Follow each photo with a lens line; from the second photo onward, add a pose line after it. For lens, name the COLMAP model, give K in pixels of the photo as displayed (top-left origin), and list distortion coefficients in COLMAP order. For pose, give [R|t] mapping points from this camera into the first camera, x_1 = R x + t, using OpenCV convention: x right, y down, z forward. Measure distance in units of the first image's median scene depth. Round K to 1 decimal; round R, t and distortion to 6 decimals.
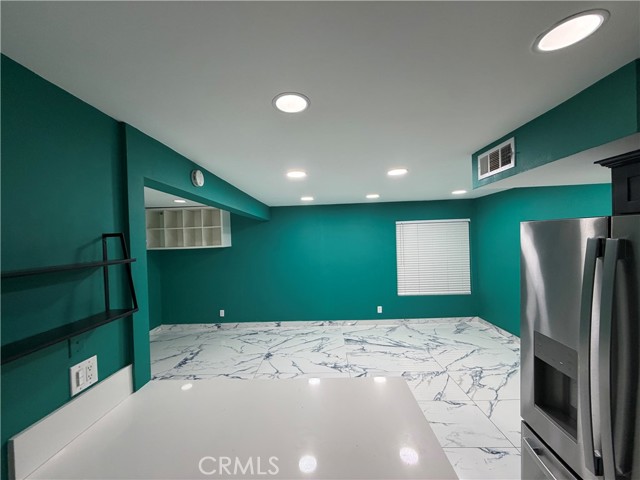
lens RADIAL K [[258.3, 0, 318.5], [0, 258.3, 238.9], [0, 0, 1]] dist [-0.010095, 0.000855]
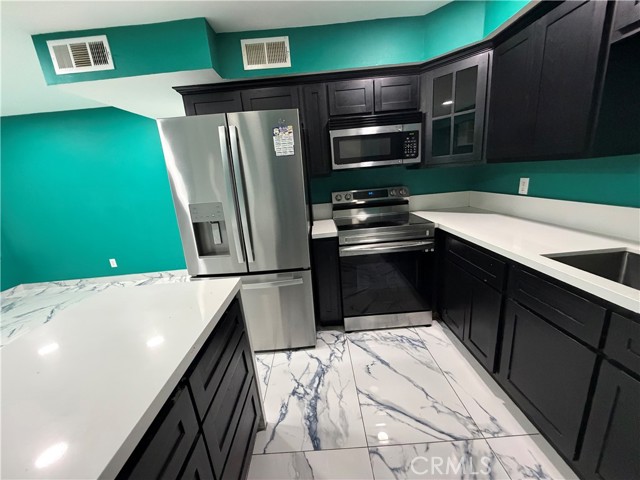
lens RADIAL K [[258.3, 0, 317.5], [0, 258.3, 241.8], [0, 0, 1]] dist [-0.010095, 0.000855]
pose [[-0.055655, -0.209620, 0.976198, -0.369934], [0.092921, 0.972382, 0.214098, 0.216825], [-0.994117, 0.102625, -0.034640, 0.269843]]
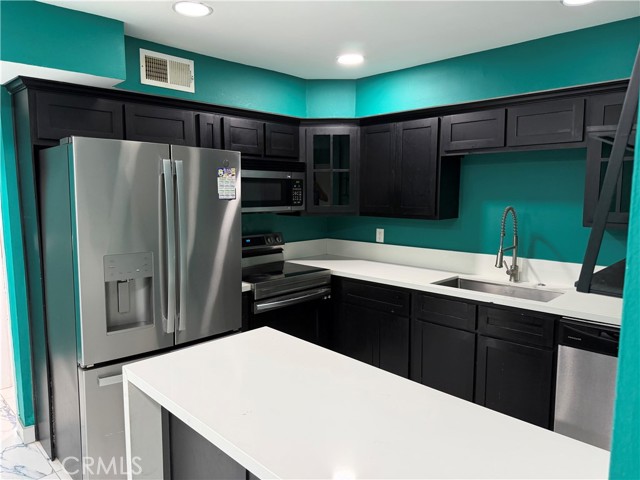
lens RADIAL K [[451.7, 0, 321.5], [0, 451.7, 242.6], [0, 0, 1]] dist [0.000114, -0.002399]
pose [[-0.757036, -0.033963, 0.652489, -0.539374], [0.035497, 0.995035, 0.092978, 0.128635], [-0.652408, 0.093549, -0.752072, 1.116239]]
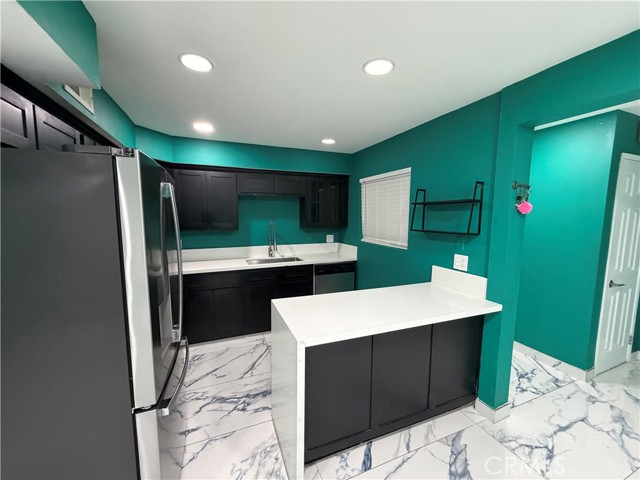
lens RADIAL K [[258.3, 0, 318.8], [0, 258.3, 239.8], [0, 0, 1]] dist [-0.010095, 0.000855]
pose [[-0.905455, 0.083845, -0.416079, 0.470795], [0.030699, 0.990664, 0.132825, 0.059399], [0.423331, 0.107494, -0.899575, 1.382017]]
